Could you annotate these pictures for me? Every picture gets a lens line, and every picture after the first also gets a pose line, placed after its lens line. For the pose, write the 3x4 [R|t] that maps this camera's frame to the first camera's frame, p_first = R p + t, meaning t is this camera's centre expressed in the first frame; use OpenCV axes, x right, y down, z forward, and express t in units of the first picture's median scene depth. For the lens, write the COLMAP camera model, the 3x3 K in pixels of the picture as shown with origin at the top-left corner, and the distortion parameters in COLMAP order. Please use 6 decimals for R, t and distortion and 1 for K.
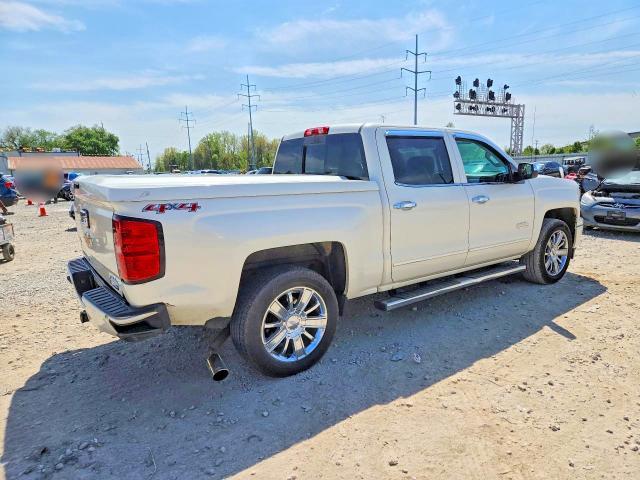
lens RADIAL K [[417.6, 0, 320.0], [0, 417.6, 240.0], [0, 0, 1]] dist [0.041774, -0.000154]
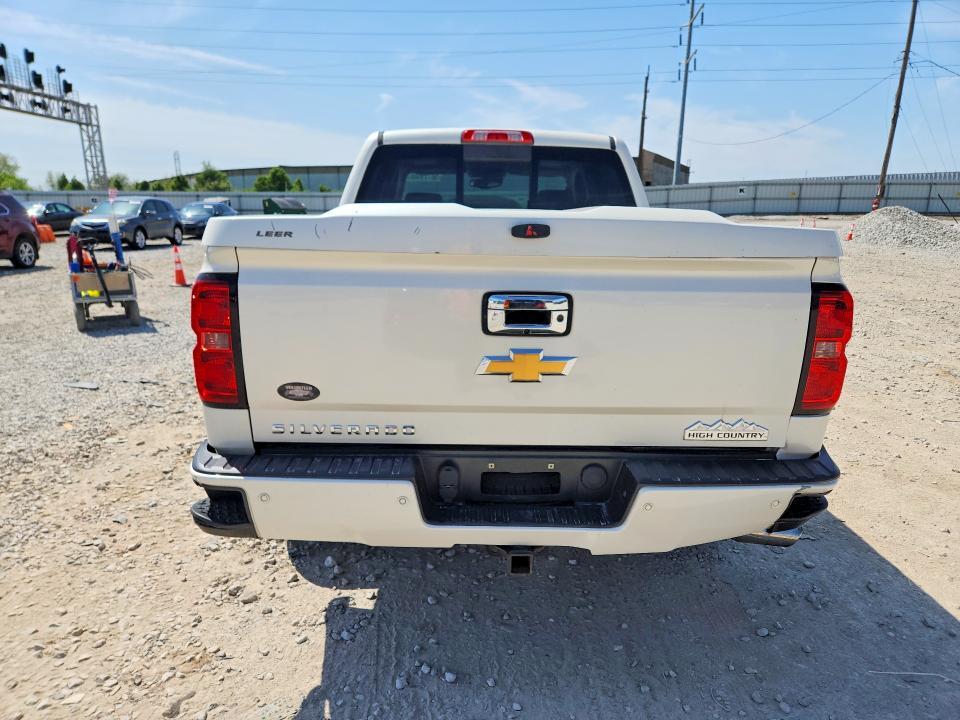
lens RADIAL K [[650.5, 0, 480.0], [0, 650.5, 360.0], [0, 0, 1]] dist [0.004076, 0.001863]
pose [[0.586603, -0.158344, 0.794245, -0.811184], [0.113046, 0.987109, 0.113302, -0.063882], [-0.801946, 0.023323, 0.596941, 0.516517]]
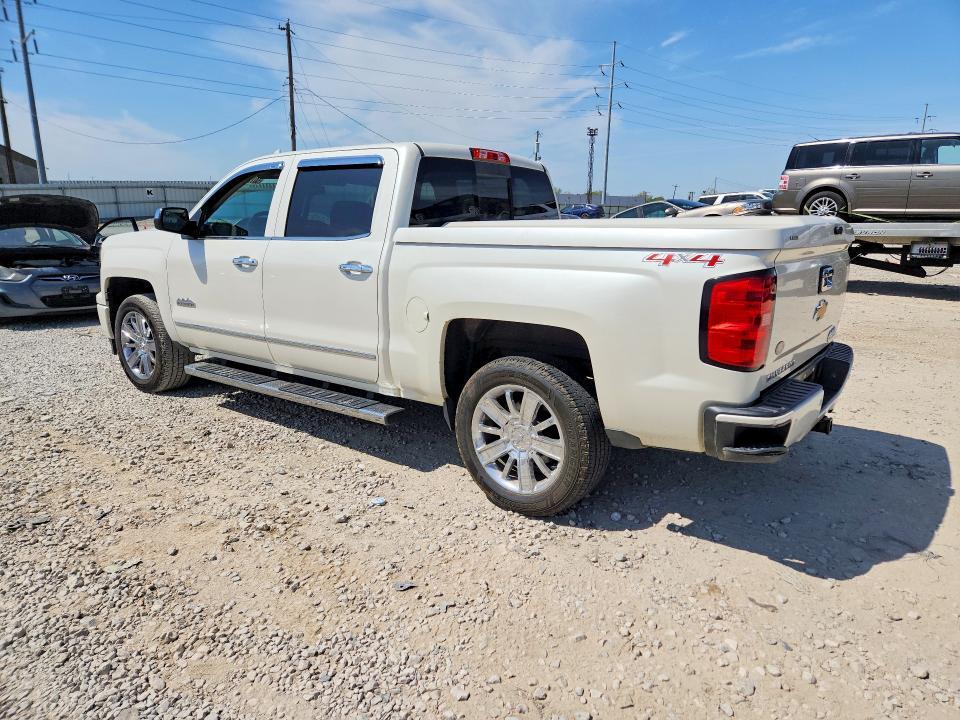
lens RADIAL K [[665.9, 0, 471.6], [0, 665.9, 357.1], [0, 0, 1]] dist [0.000641, -0.003153]
pose [[-0.292017, -0.179459, 0.939426, -1.095599], [0.152536, 0.960927, 0.230982, -0.211365], [-0.944171, 0.210747, -0.253233, 1.429585]]
